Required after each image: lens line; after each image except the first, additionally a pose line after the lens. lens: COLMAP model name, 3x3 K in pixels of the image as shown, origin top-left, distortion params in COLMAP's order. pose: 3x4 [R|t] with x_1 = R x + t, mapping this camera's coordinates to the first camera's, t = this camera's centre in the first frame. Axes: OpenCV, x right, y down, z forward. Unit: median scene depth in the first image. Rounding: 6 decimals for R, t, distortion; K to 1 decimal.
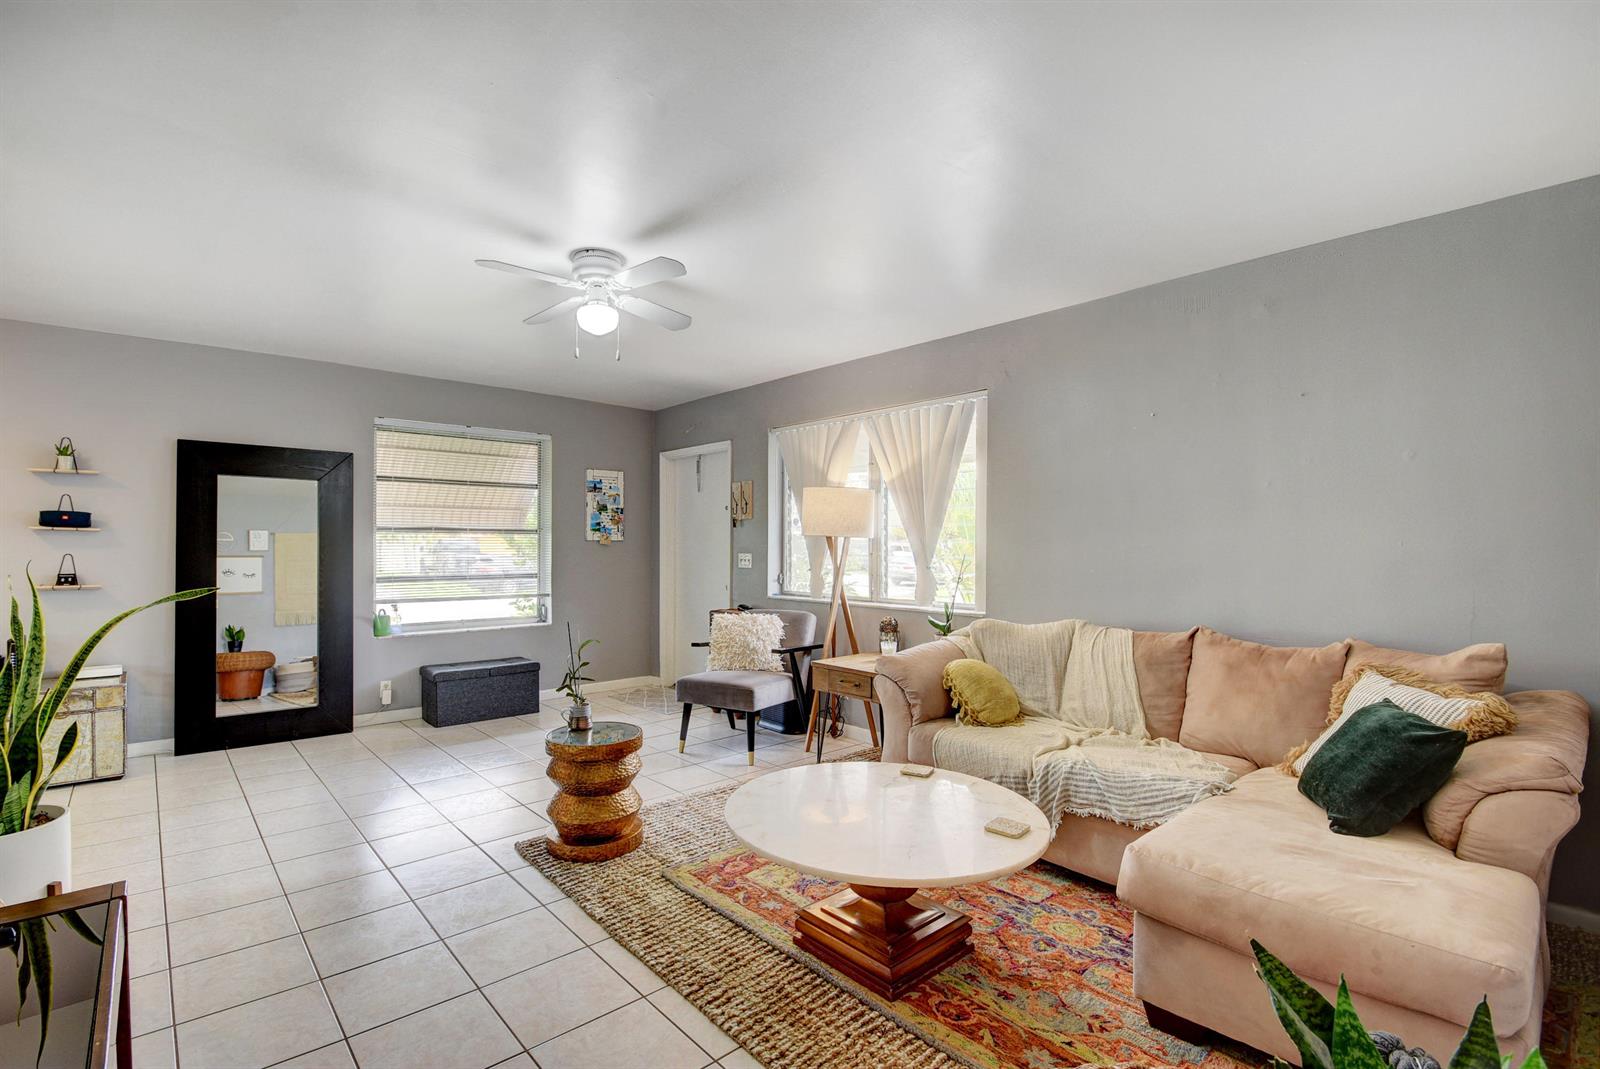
lens RADIAL K [[739.1, 0, 800.0], [0, 739.1, 534.5], [0, 0, 1]] dist [-0.031574, -0.000155]
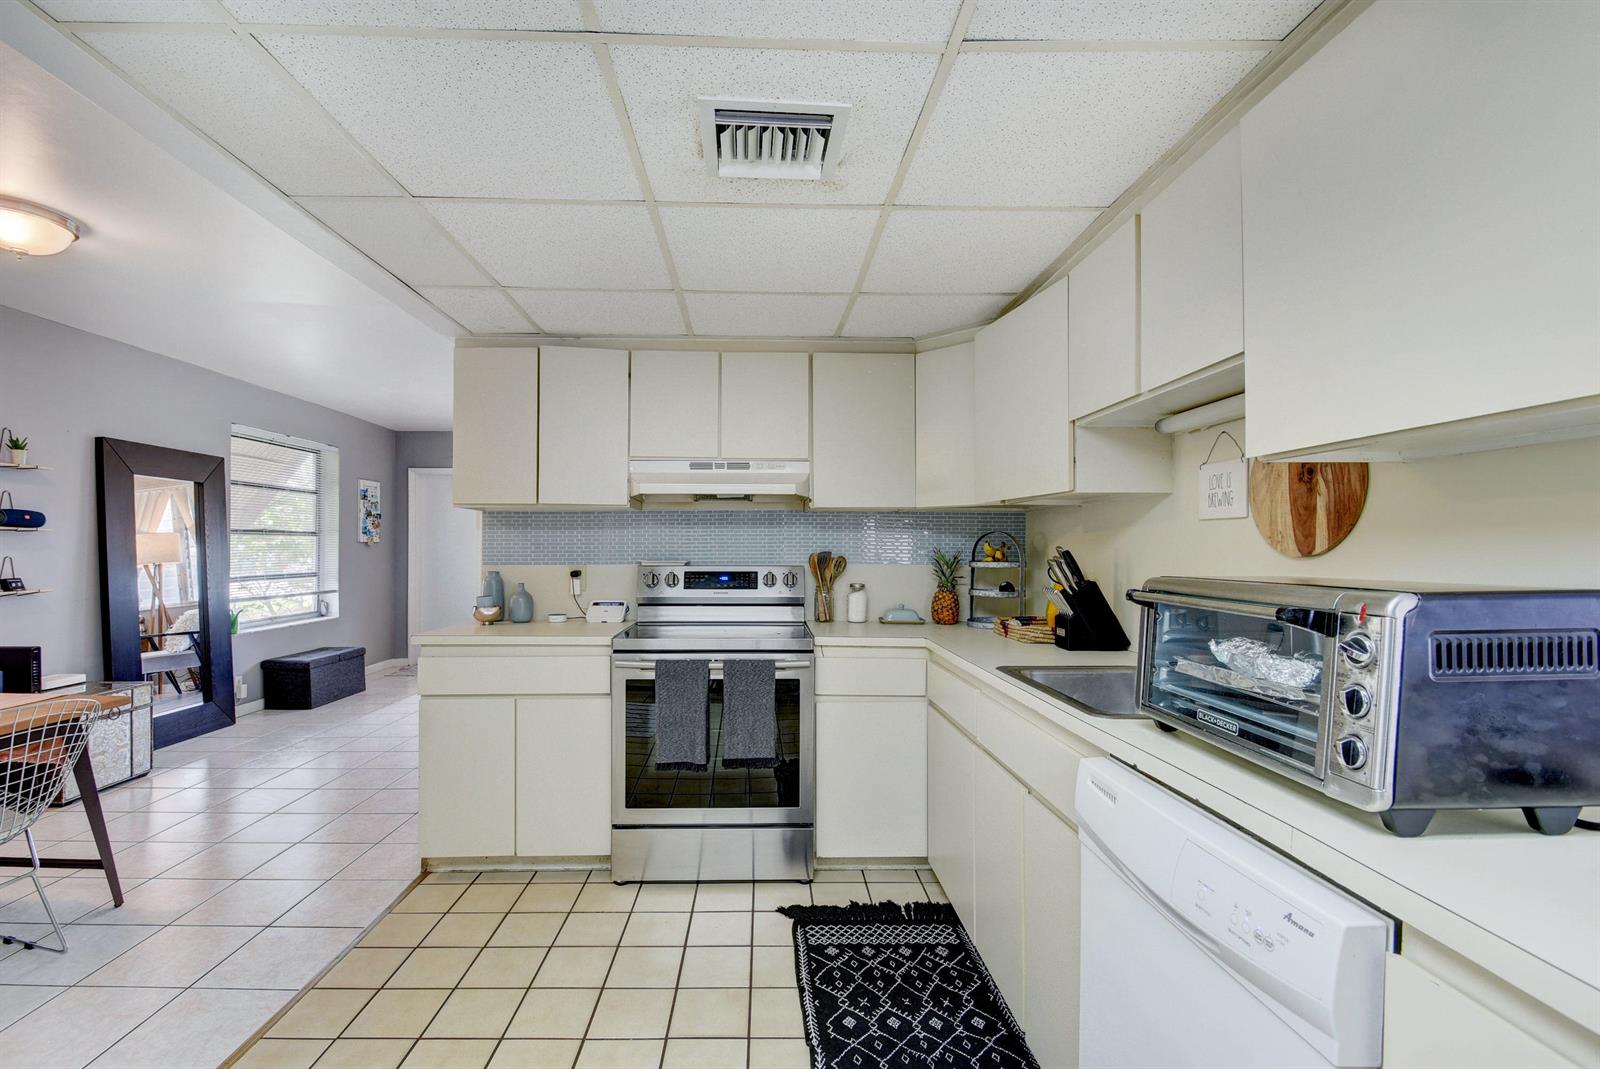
lens RADIAL K [[713.0, 0, 800.0], [0, 713.0, 534.5], [0, 0, 1]] dist [-0.000006, 0.000005]
pose [[0.648659, 0.014655, 0.760938, -0.825599], [-0.014611, 0.999870, -0.006802, -0.007402], [-0.760939, -0.006706, 0.648789, -0.274245]]
